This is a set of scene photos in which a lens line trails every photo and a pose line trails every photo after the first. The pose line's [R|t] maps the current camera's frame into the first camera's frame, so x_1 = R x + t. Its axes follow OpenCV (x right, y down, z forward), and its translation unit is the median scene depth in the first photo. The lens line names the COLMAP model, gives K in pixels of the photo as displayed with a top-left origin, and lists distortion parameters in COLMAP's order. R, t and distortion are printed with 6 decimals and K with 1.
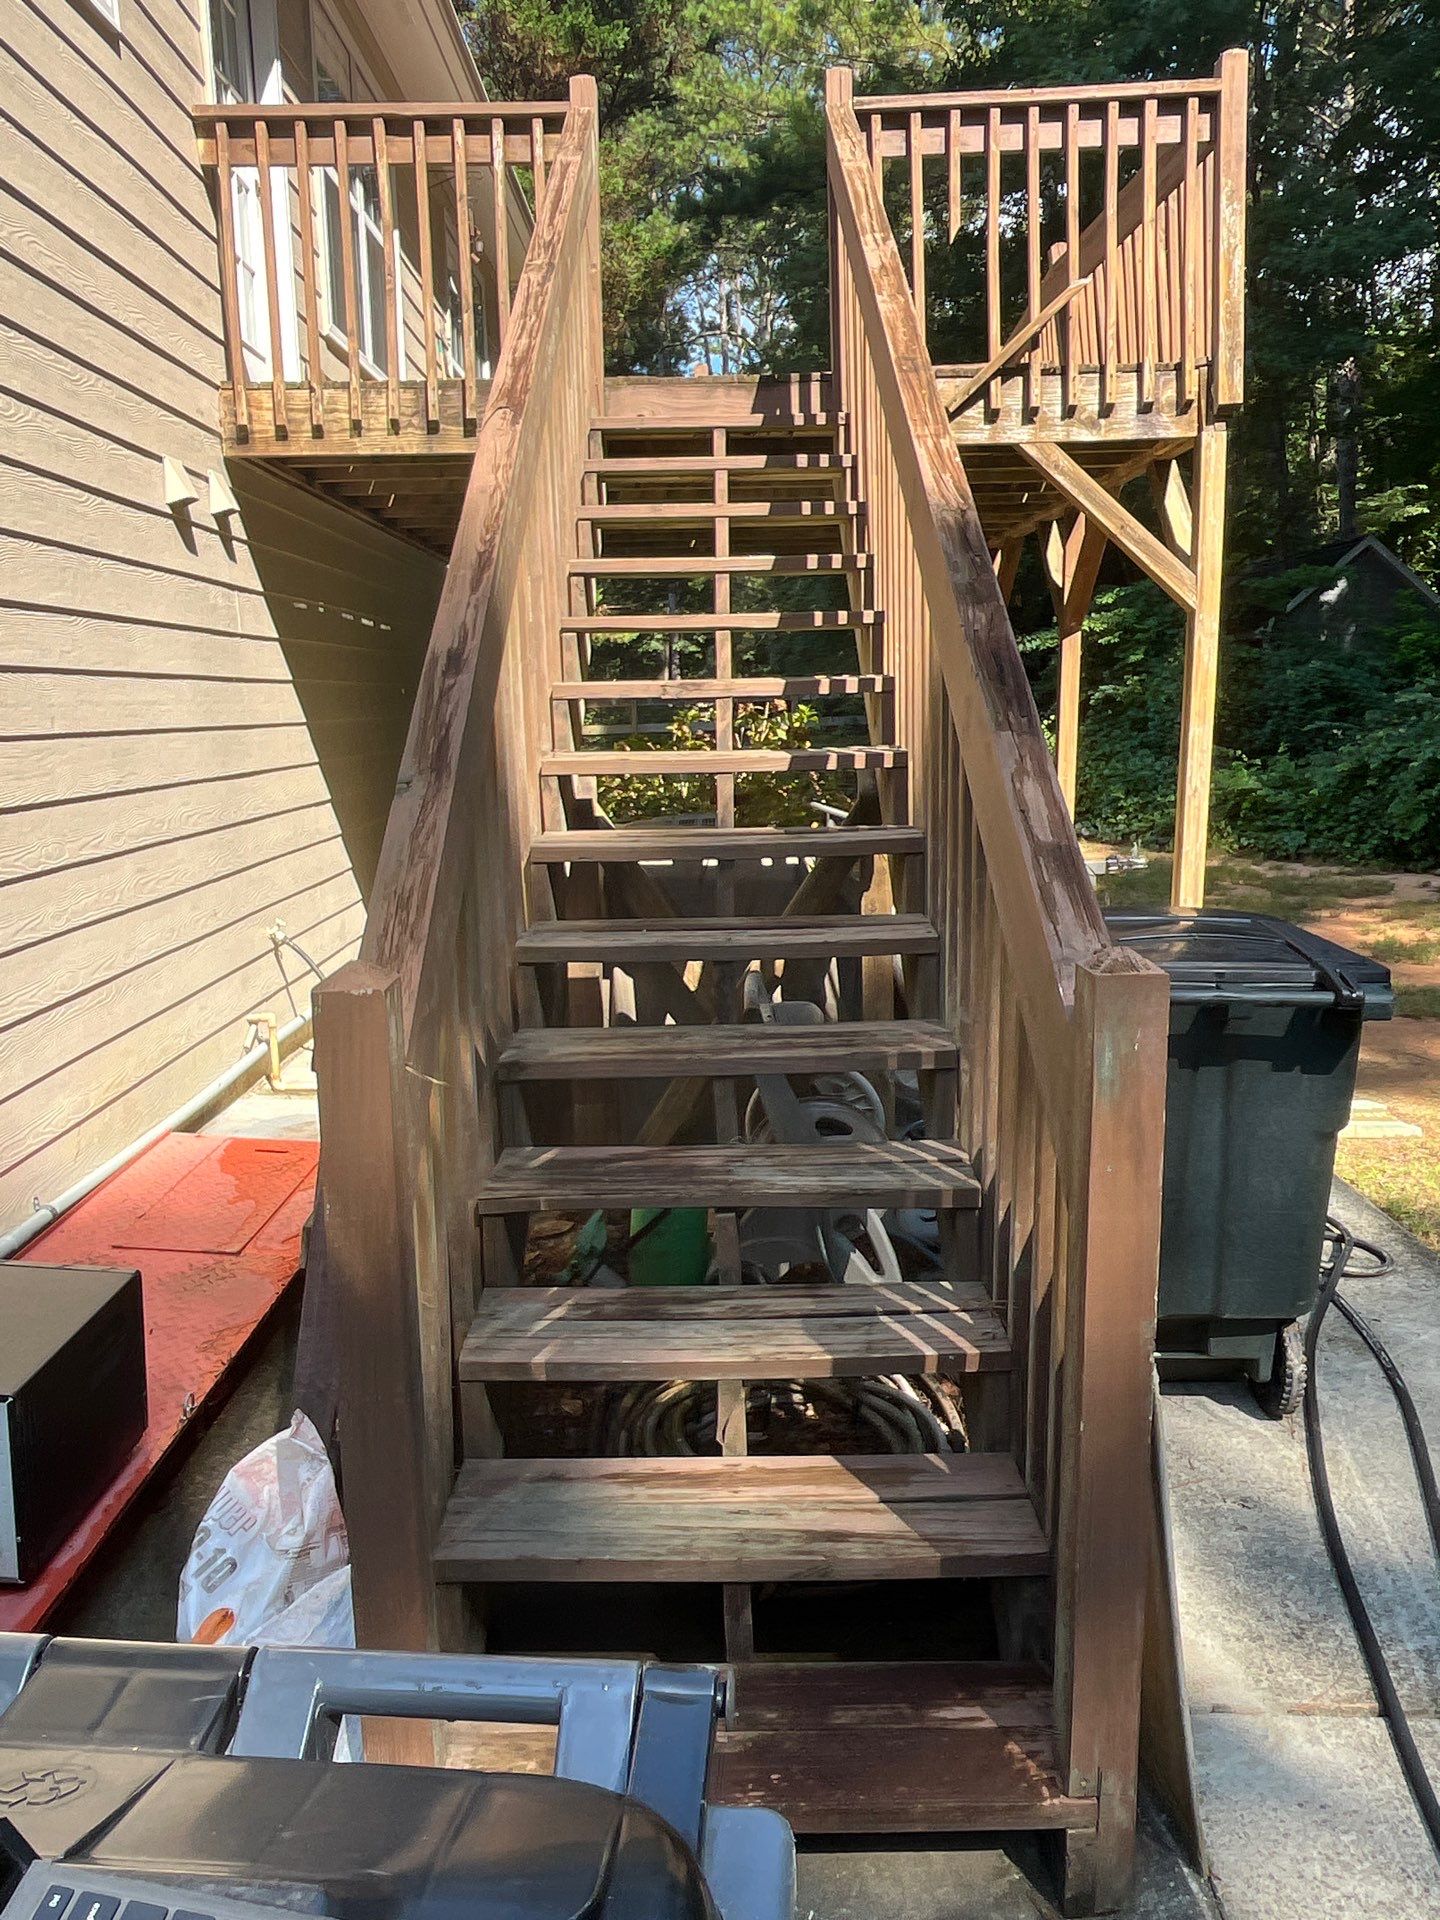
lens RADIAL K [[1447.1, 0, 720.0], [0, 1447.1, 960.0], [0, 0, 1]] dist [-0.000831, 0.000852]
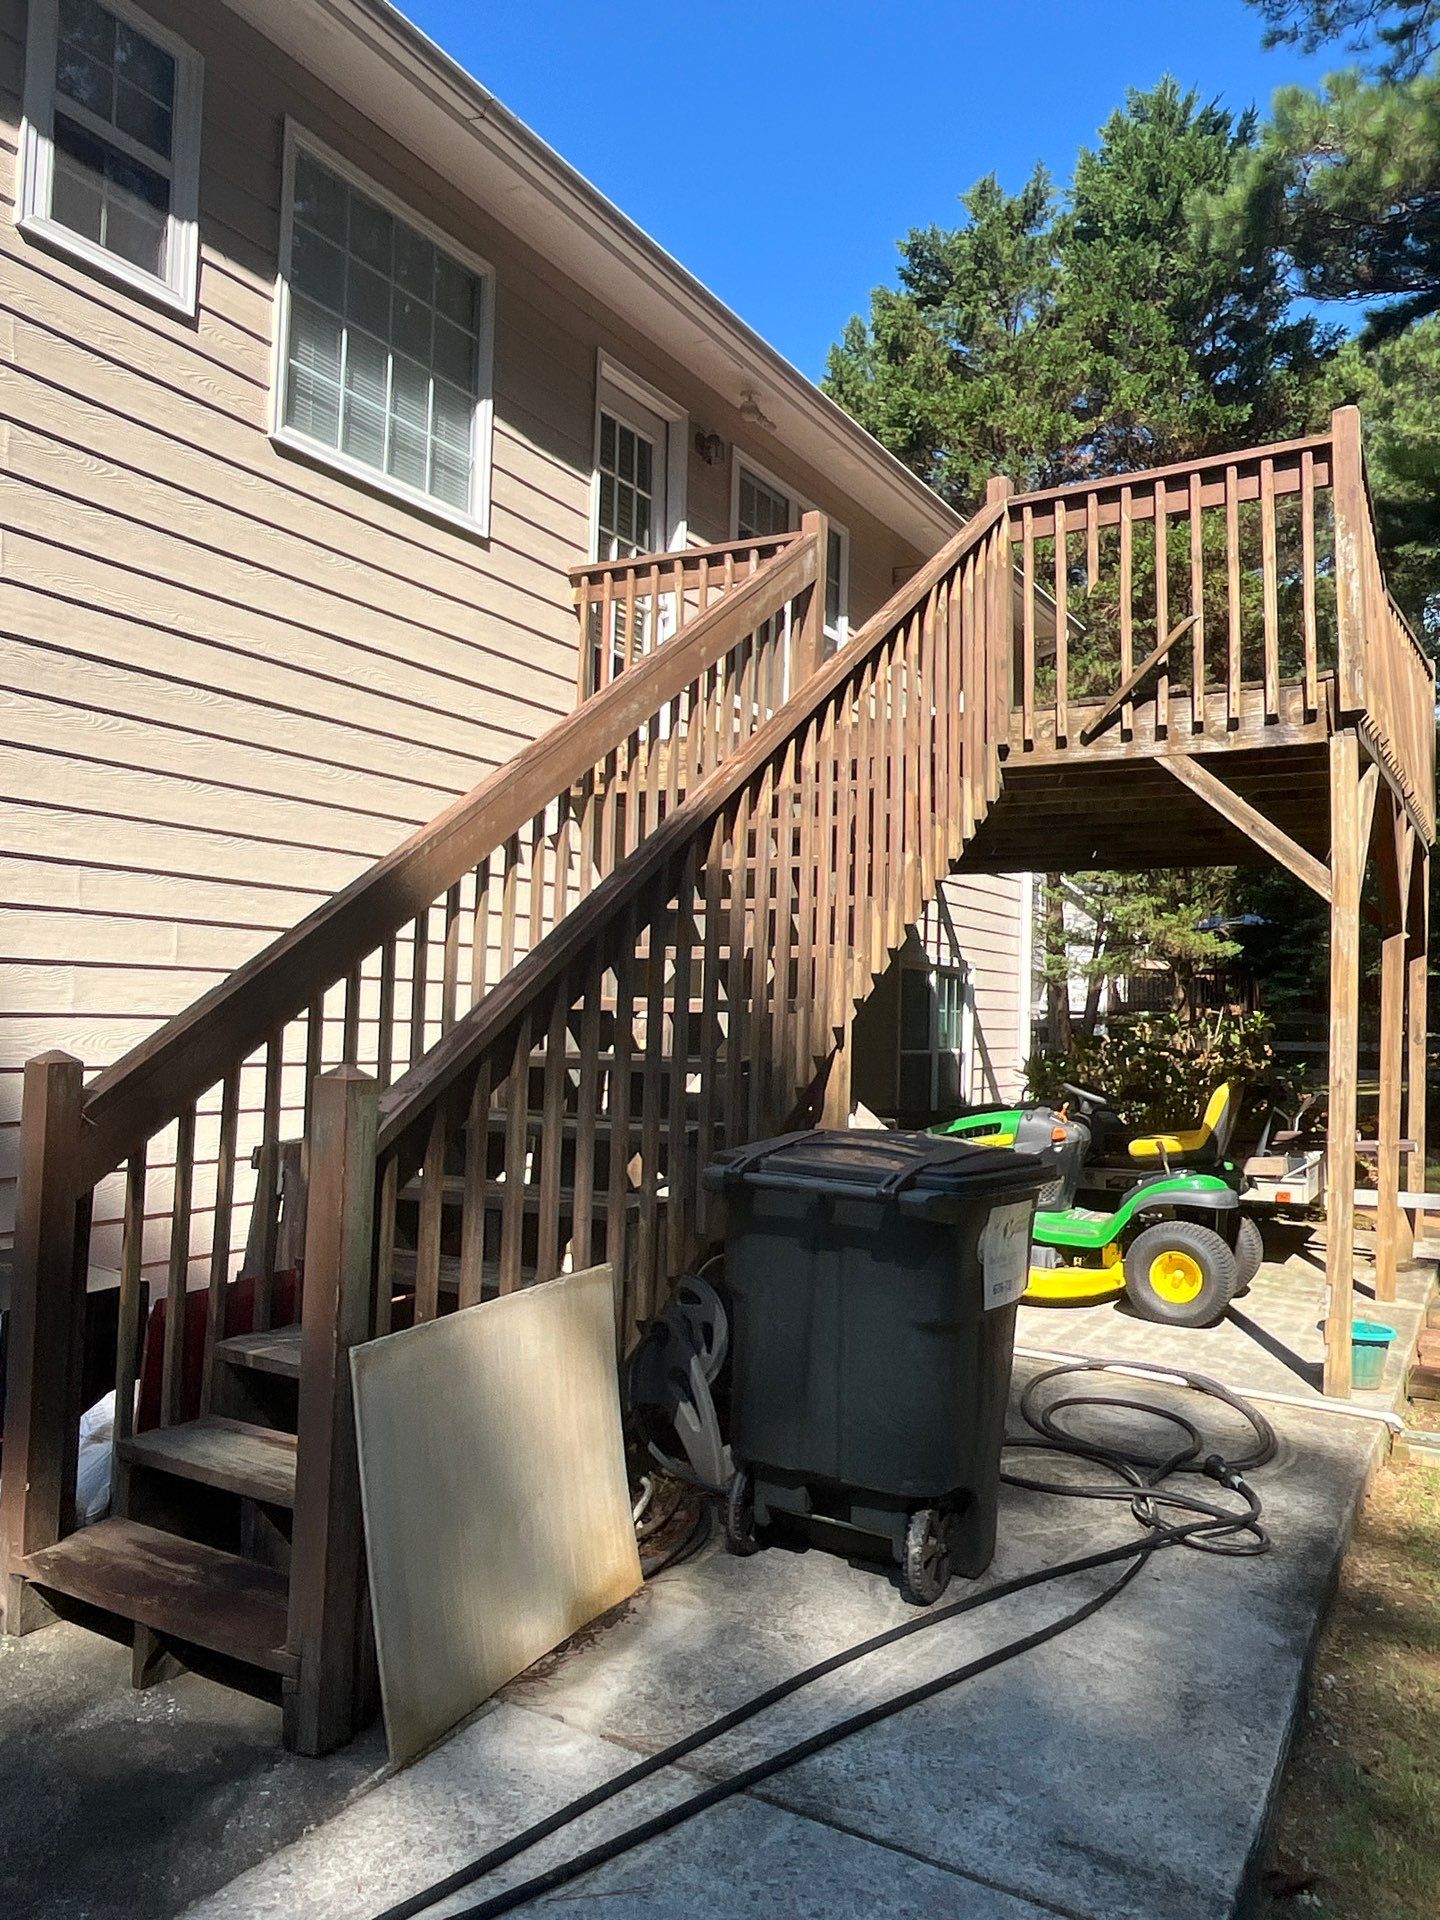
lens RADIAL K [[1400.8, 0, 652.4], [0, 1400.8, 955.4], [0, 0, 1]] dist [-0.001203, -0.002203]
pose [[0.852513, 0.021513, -0.522263, 0.446278], [-0.131363, 0.975903, -0.174231, 0.028331], [0.505930, 0.217140, 0.834796, -0.056046]]
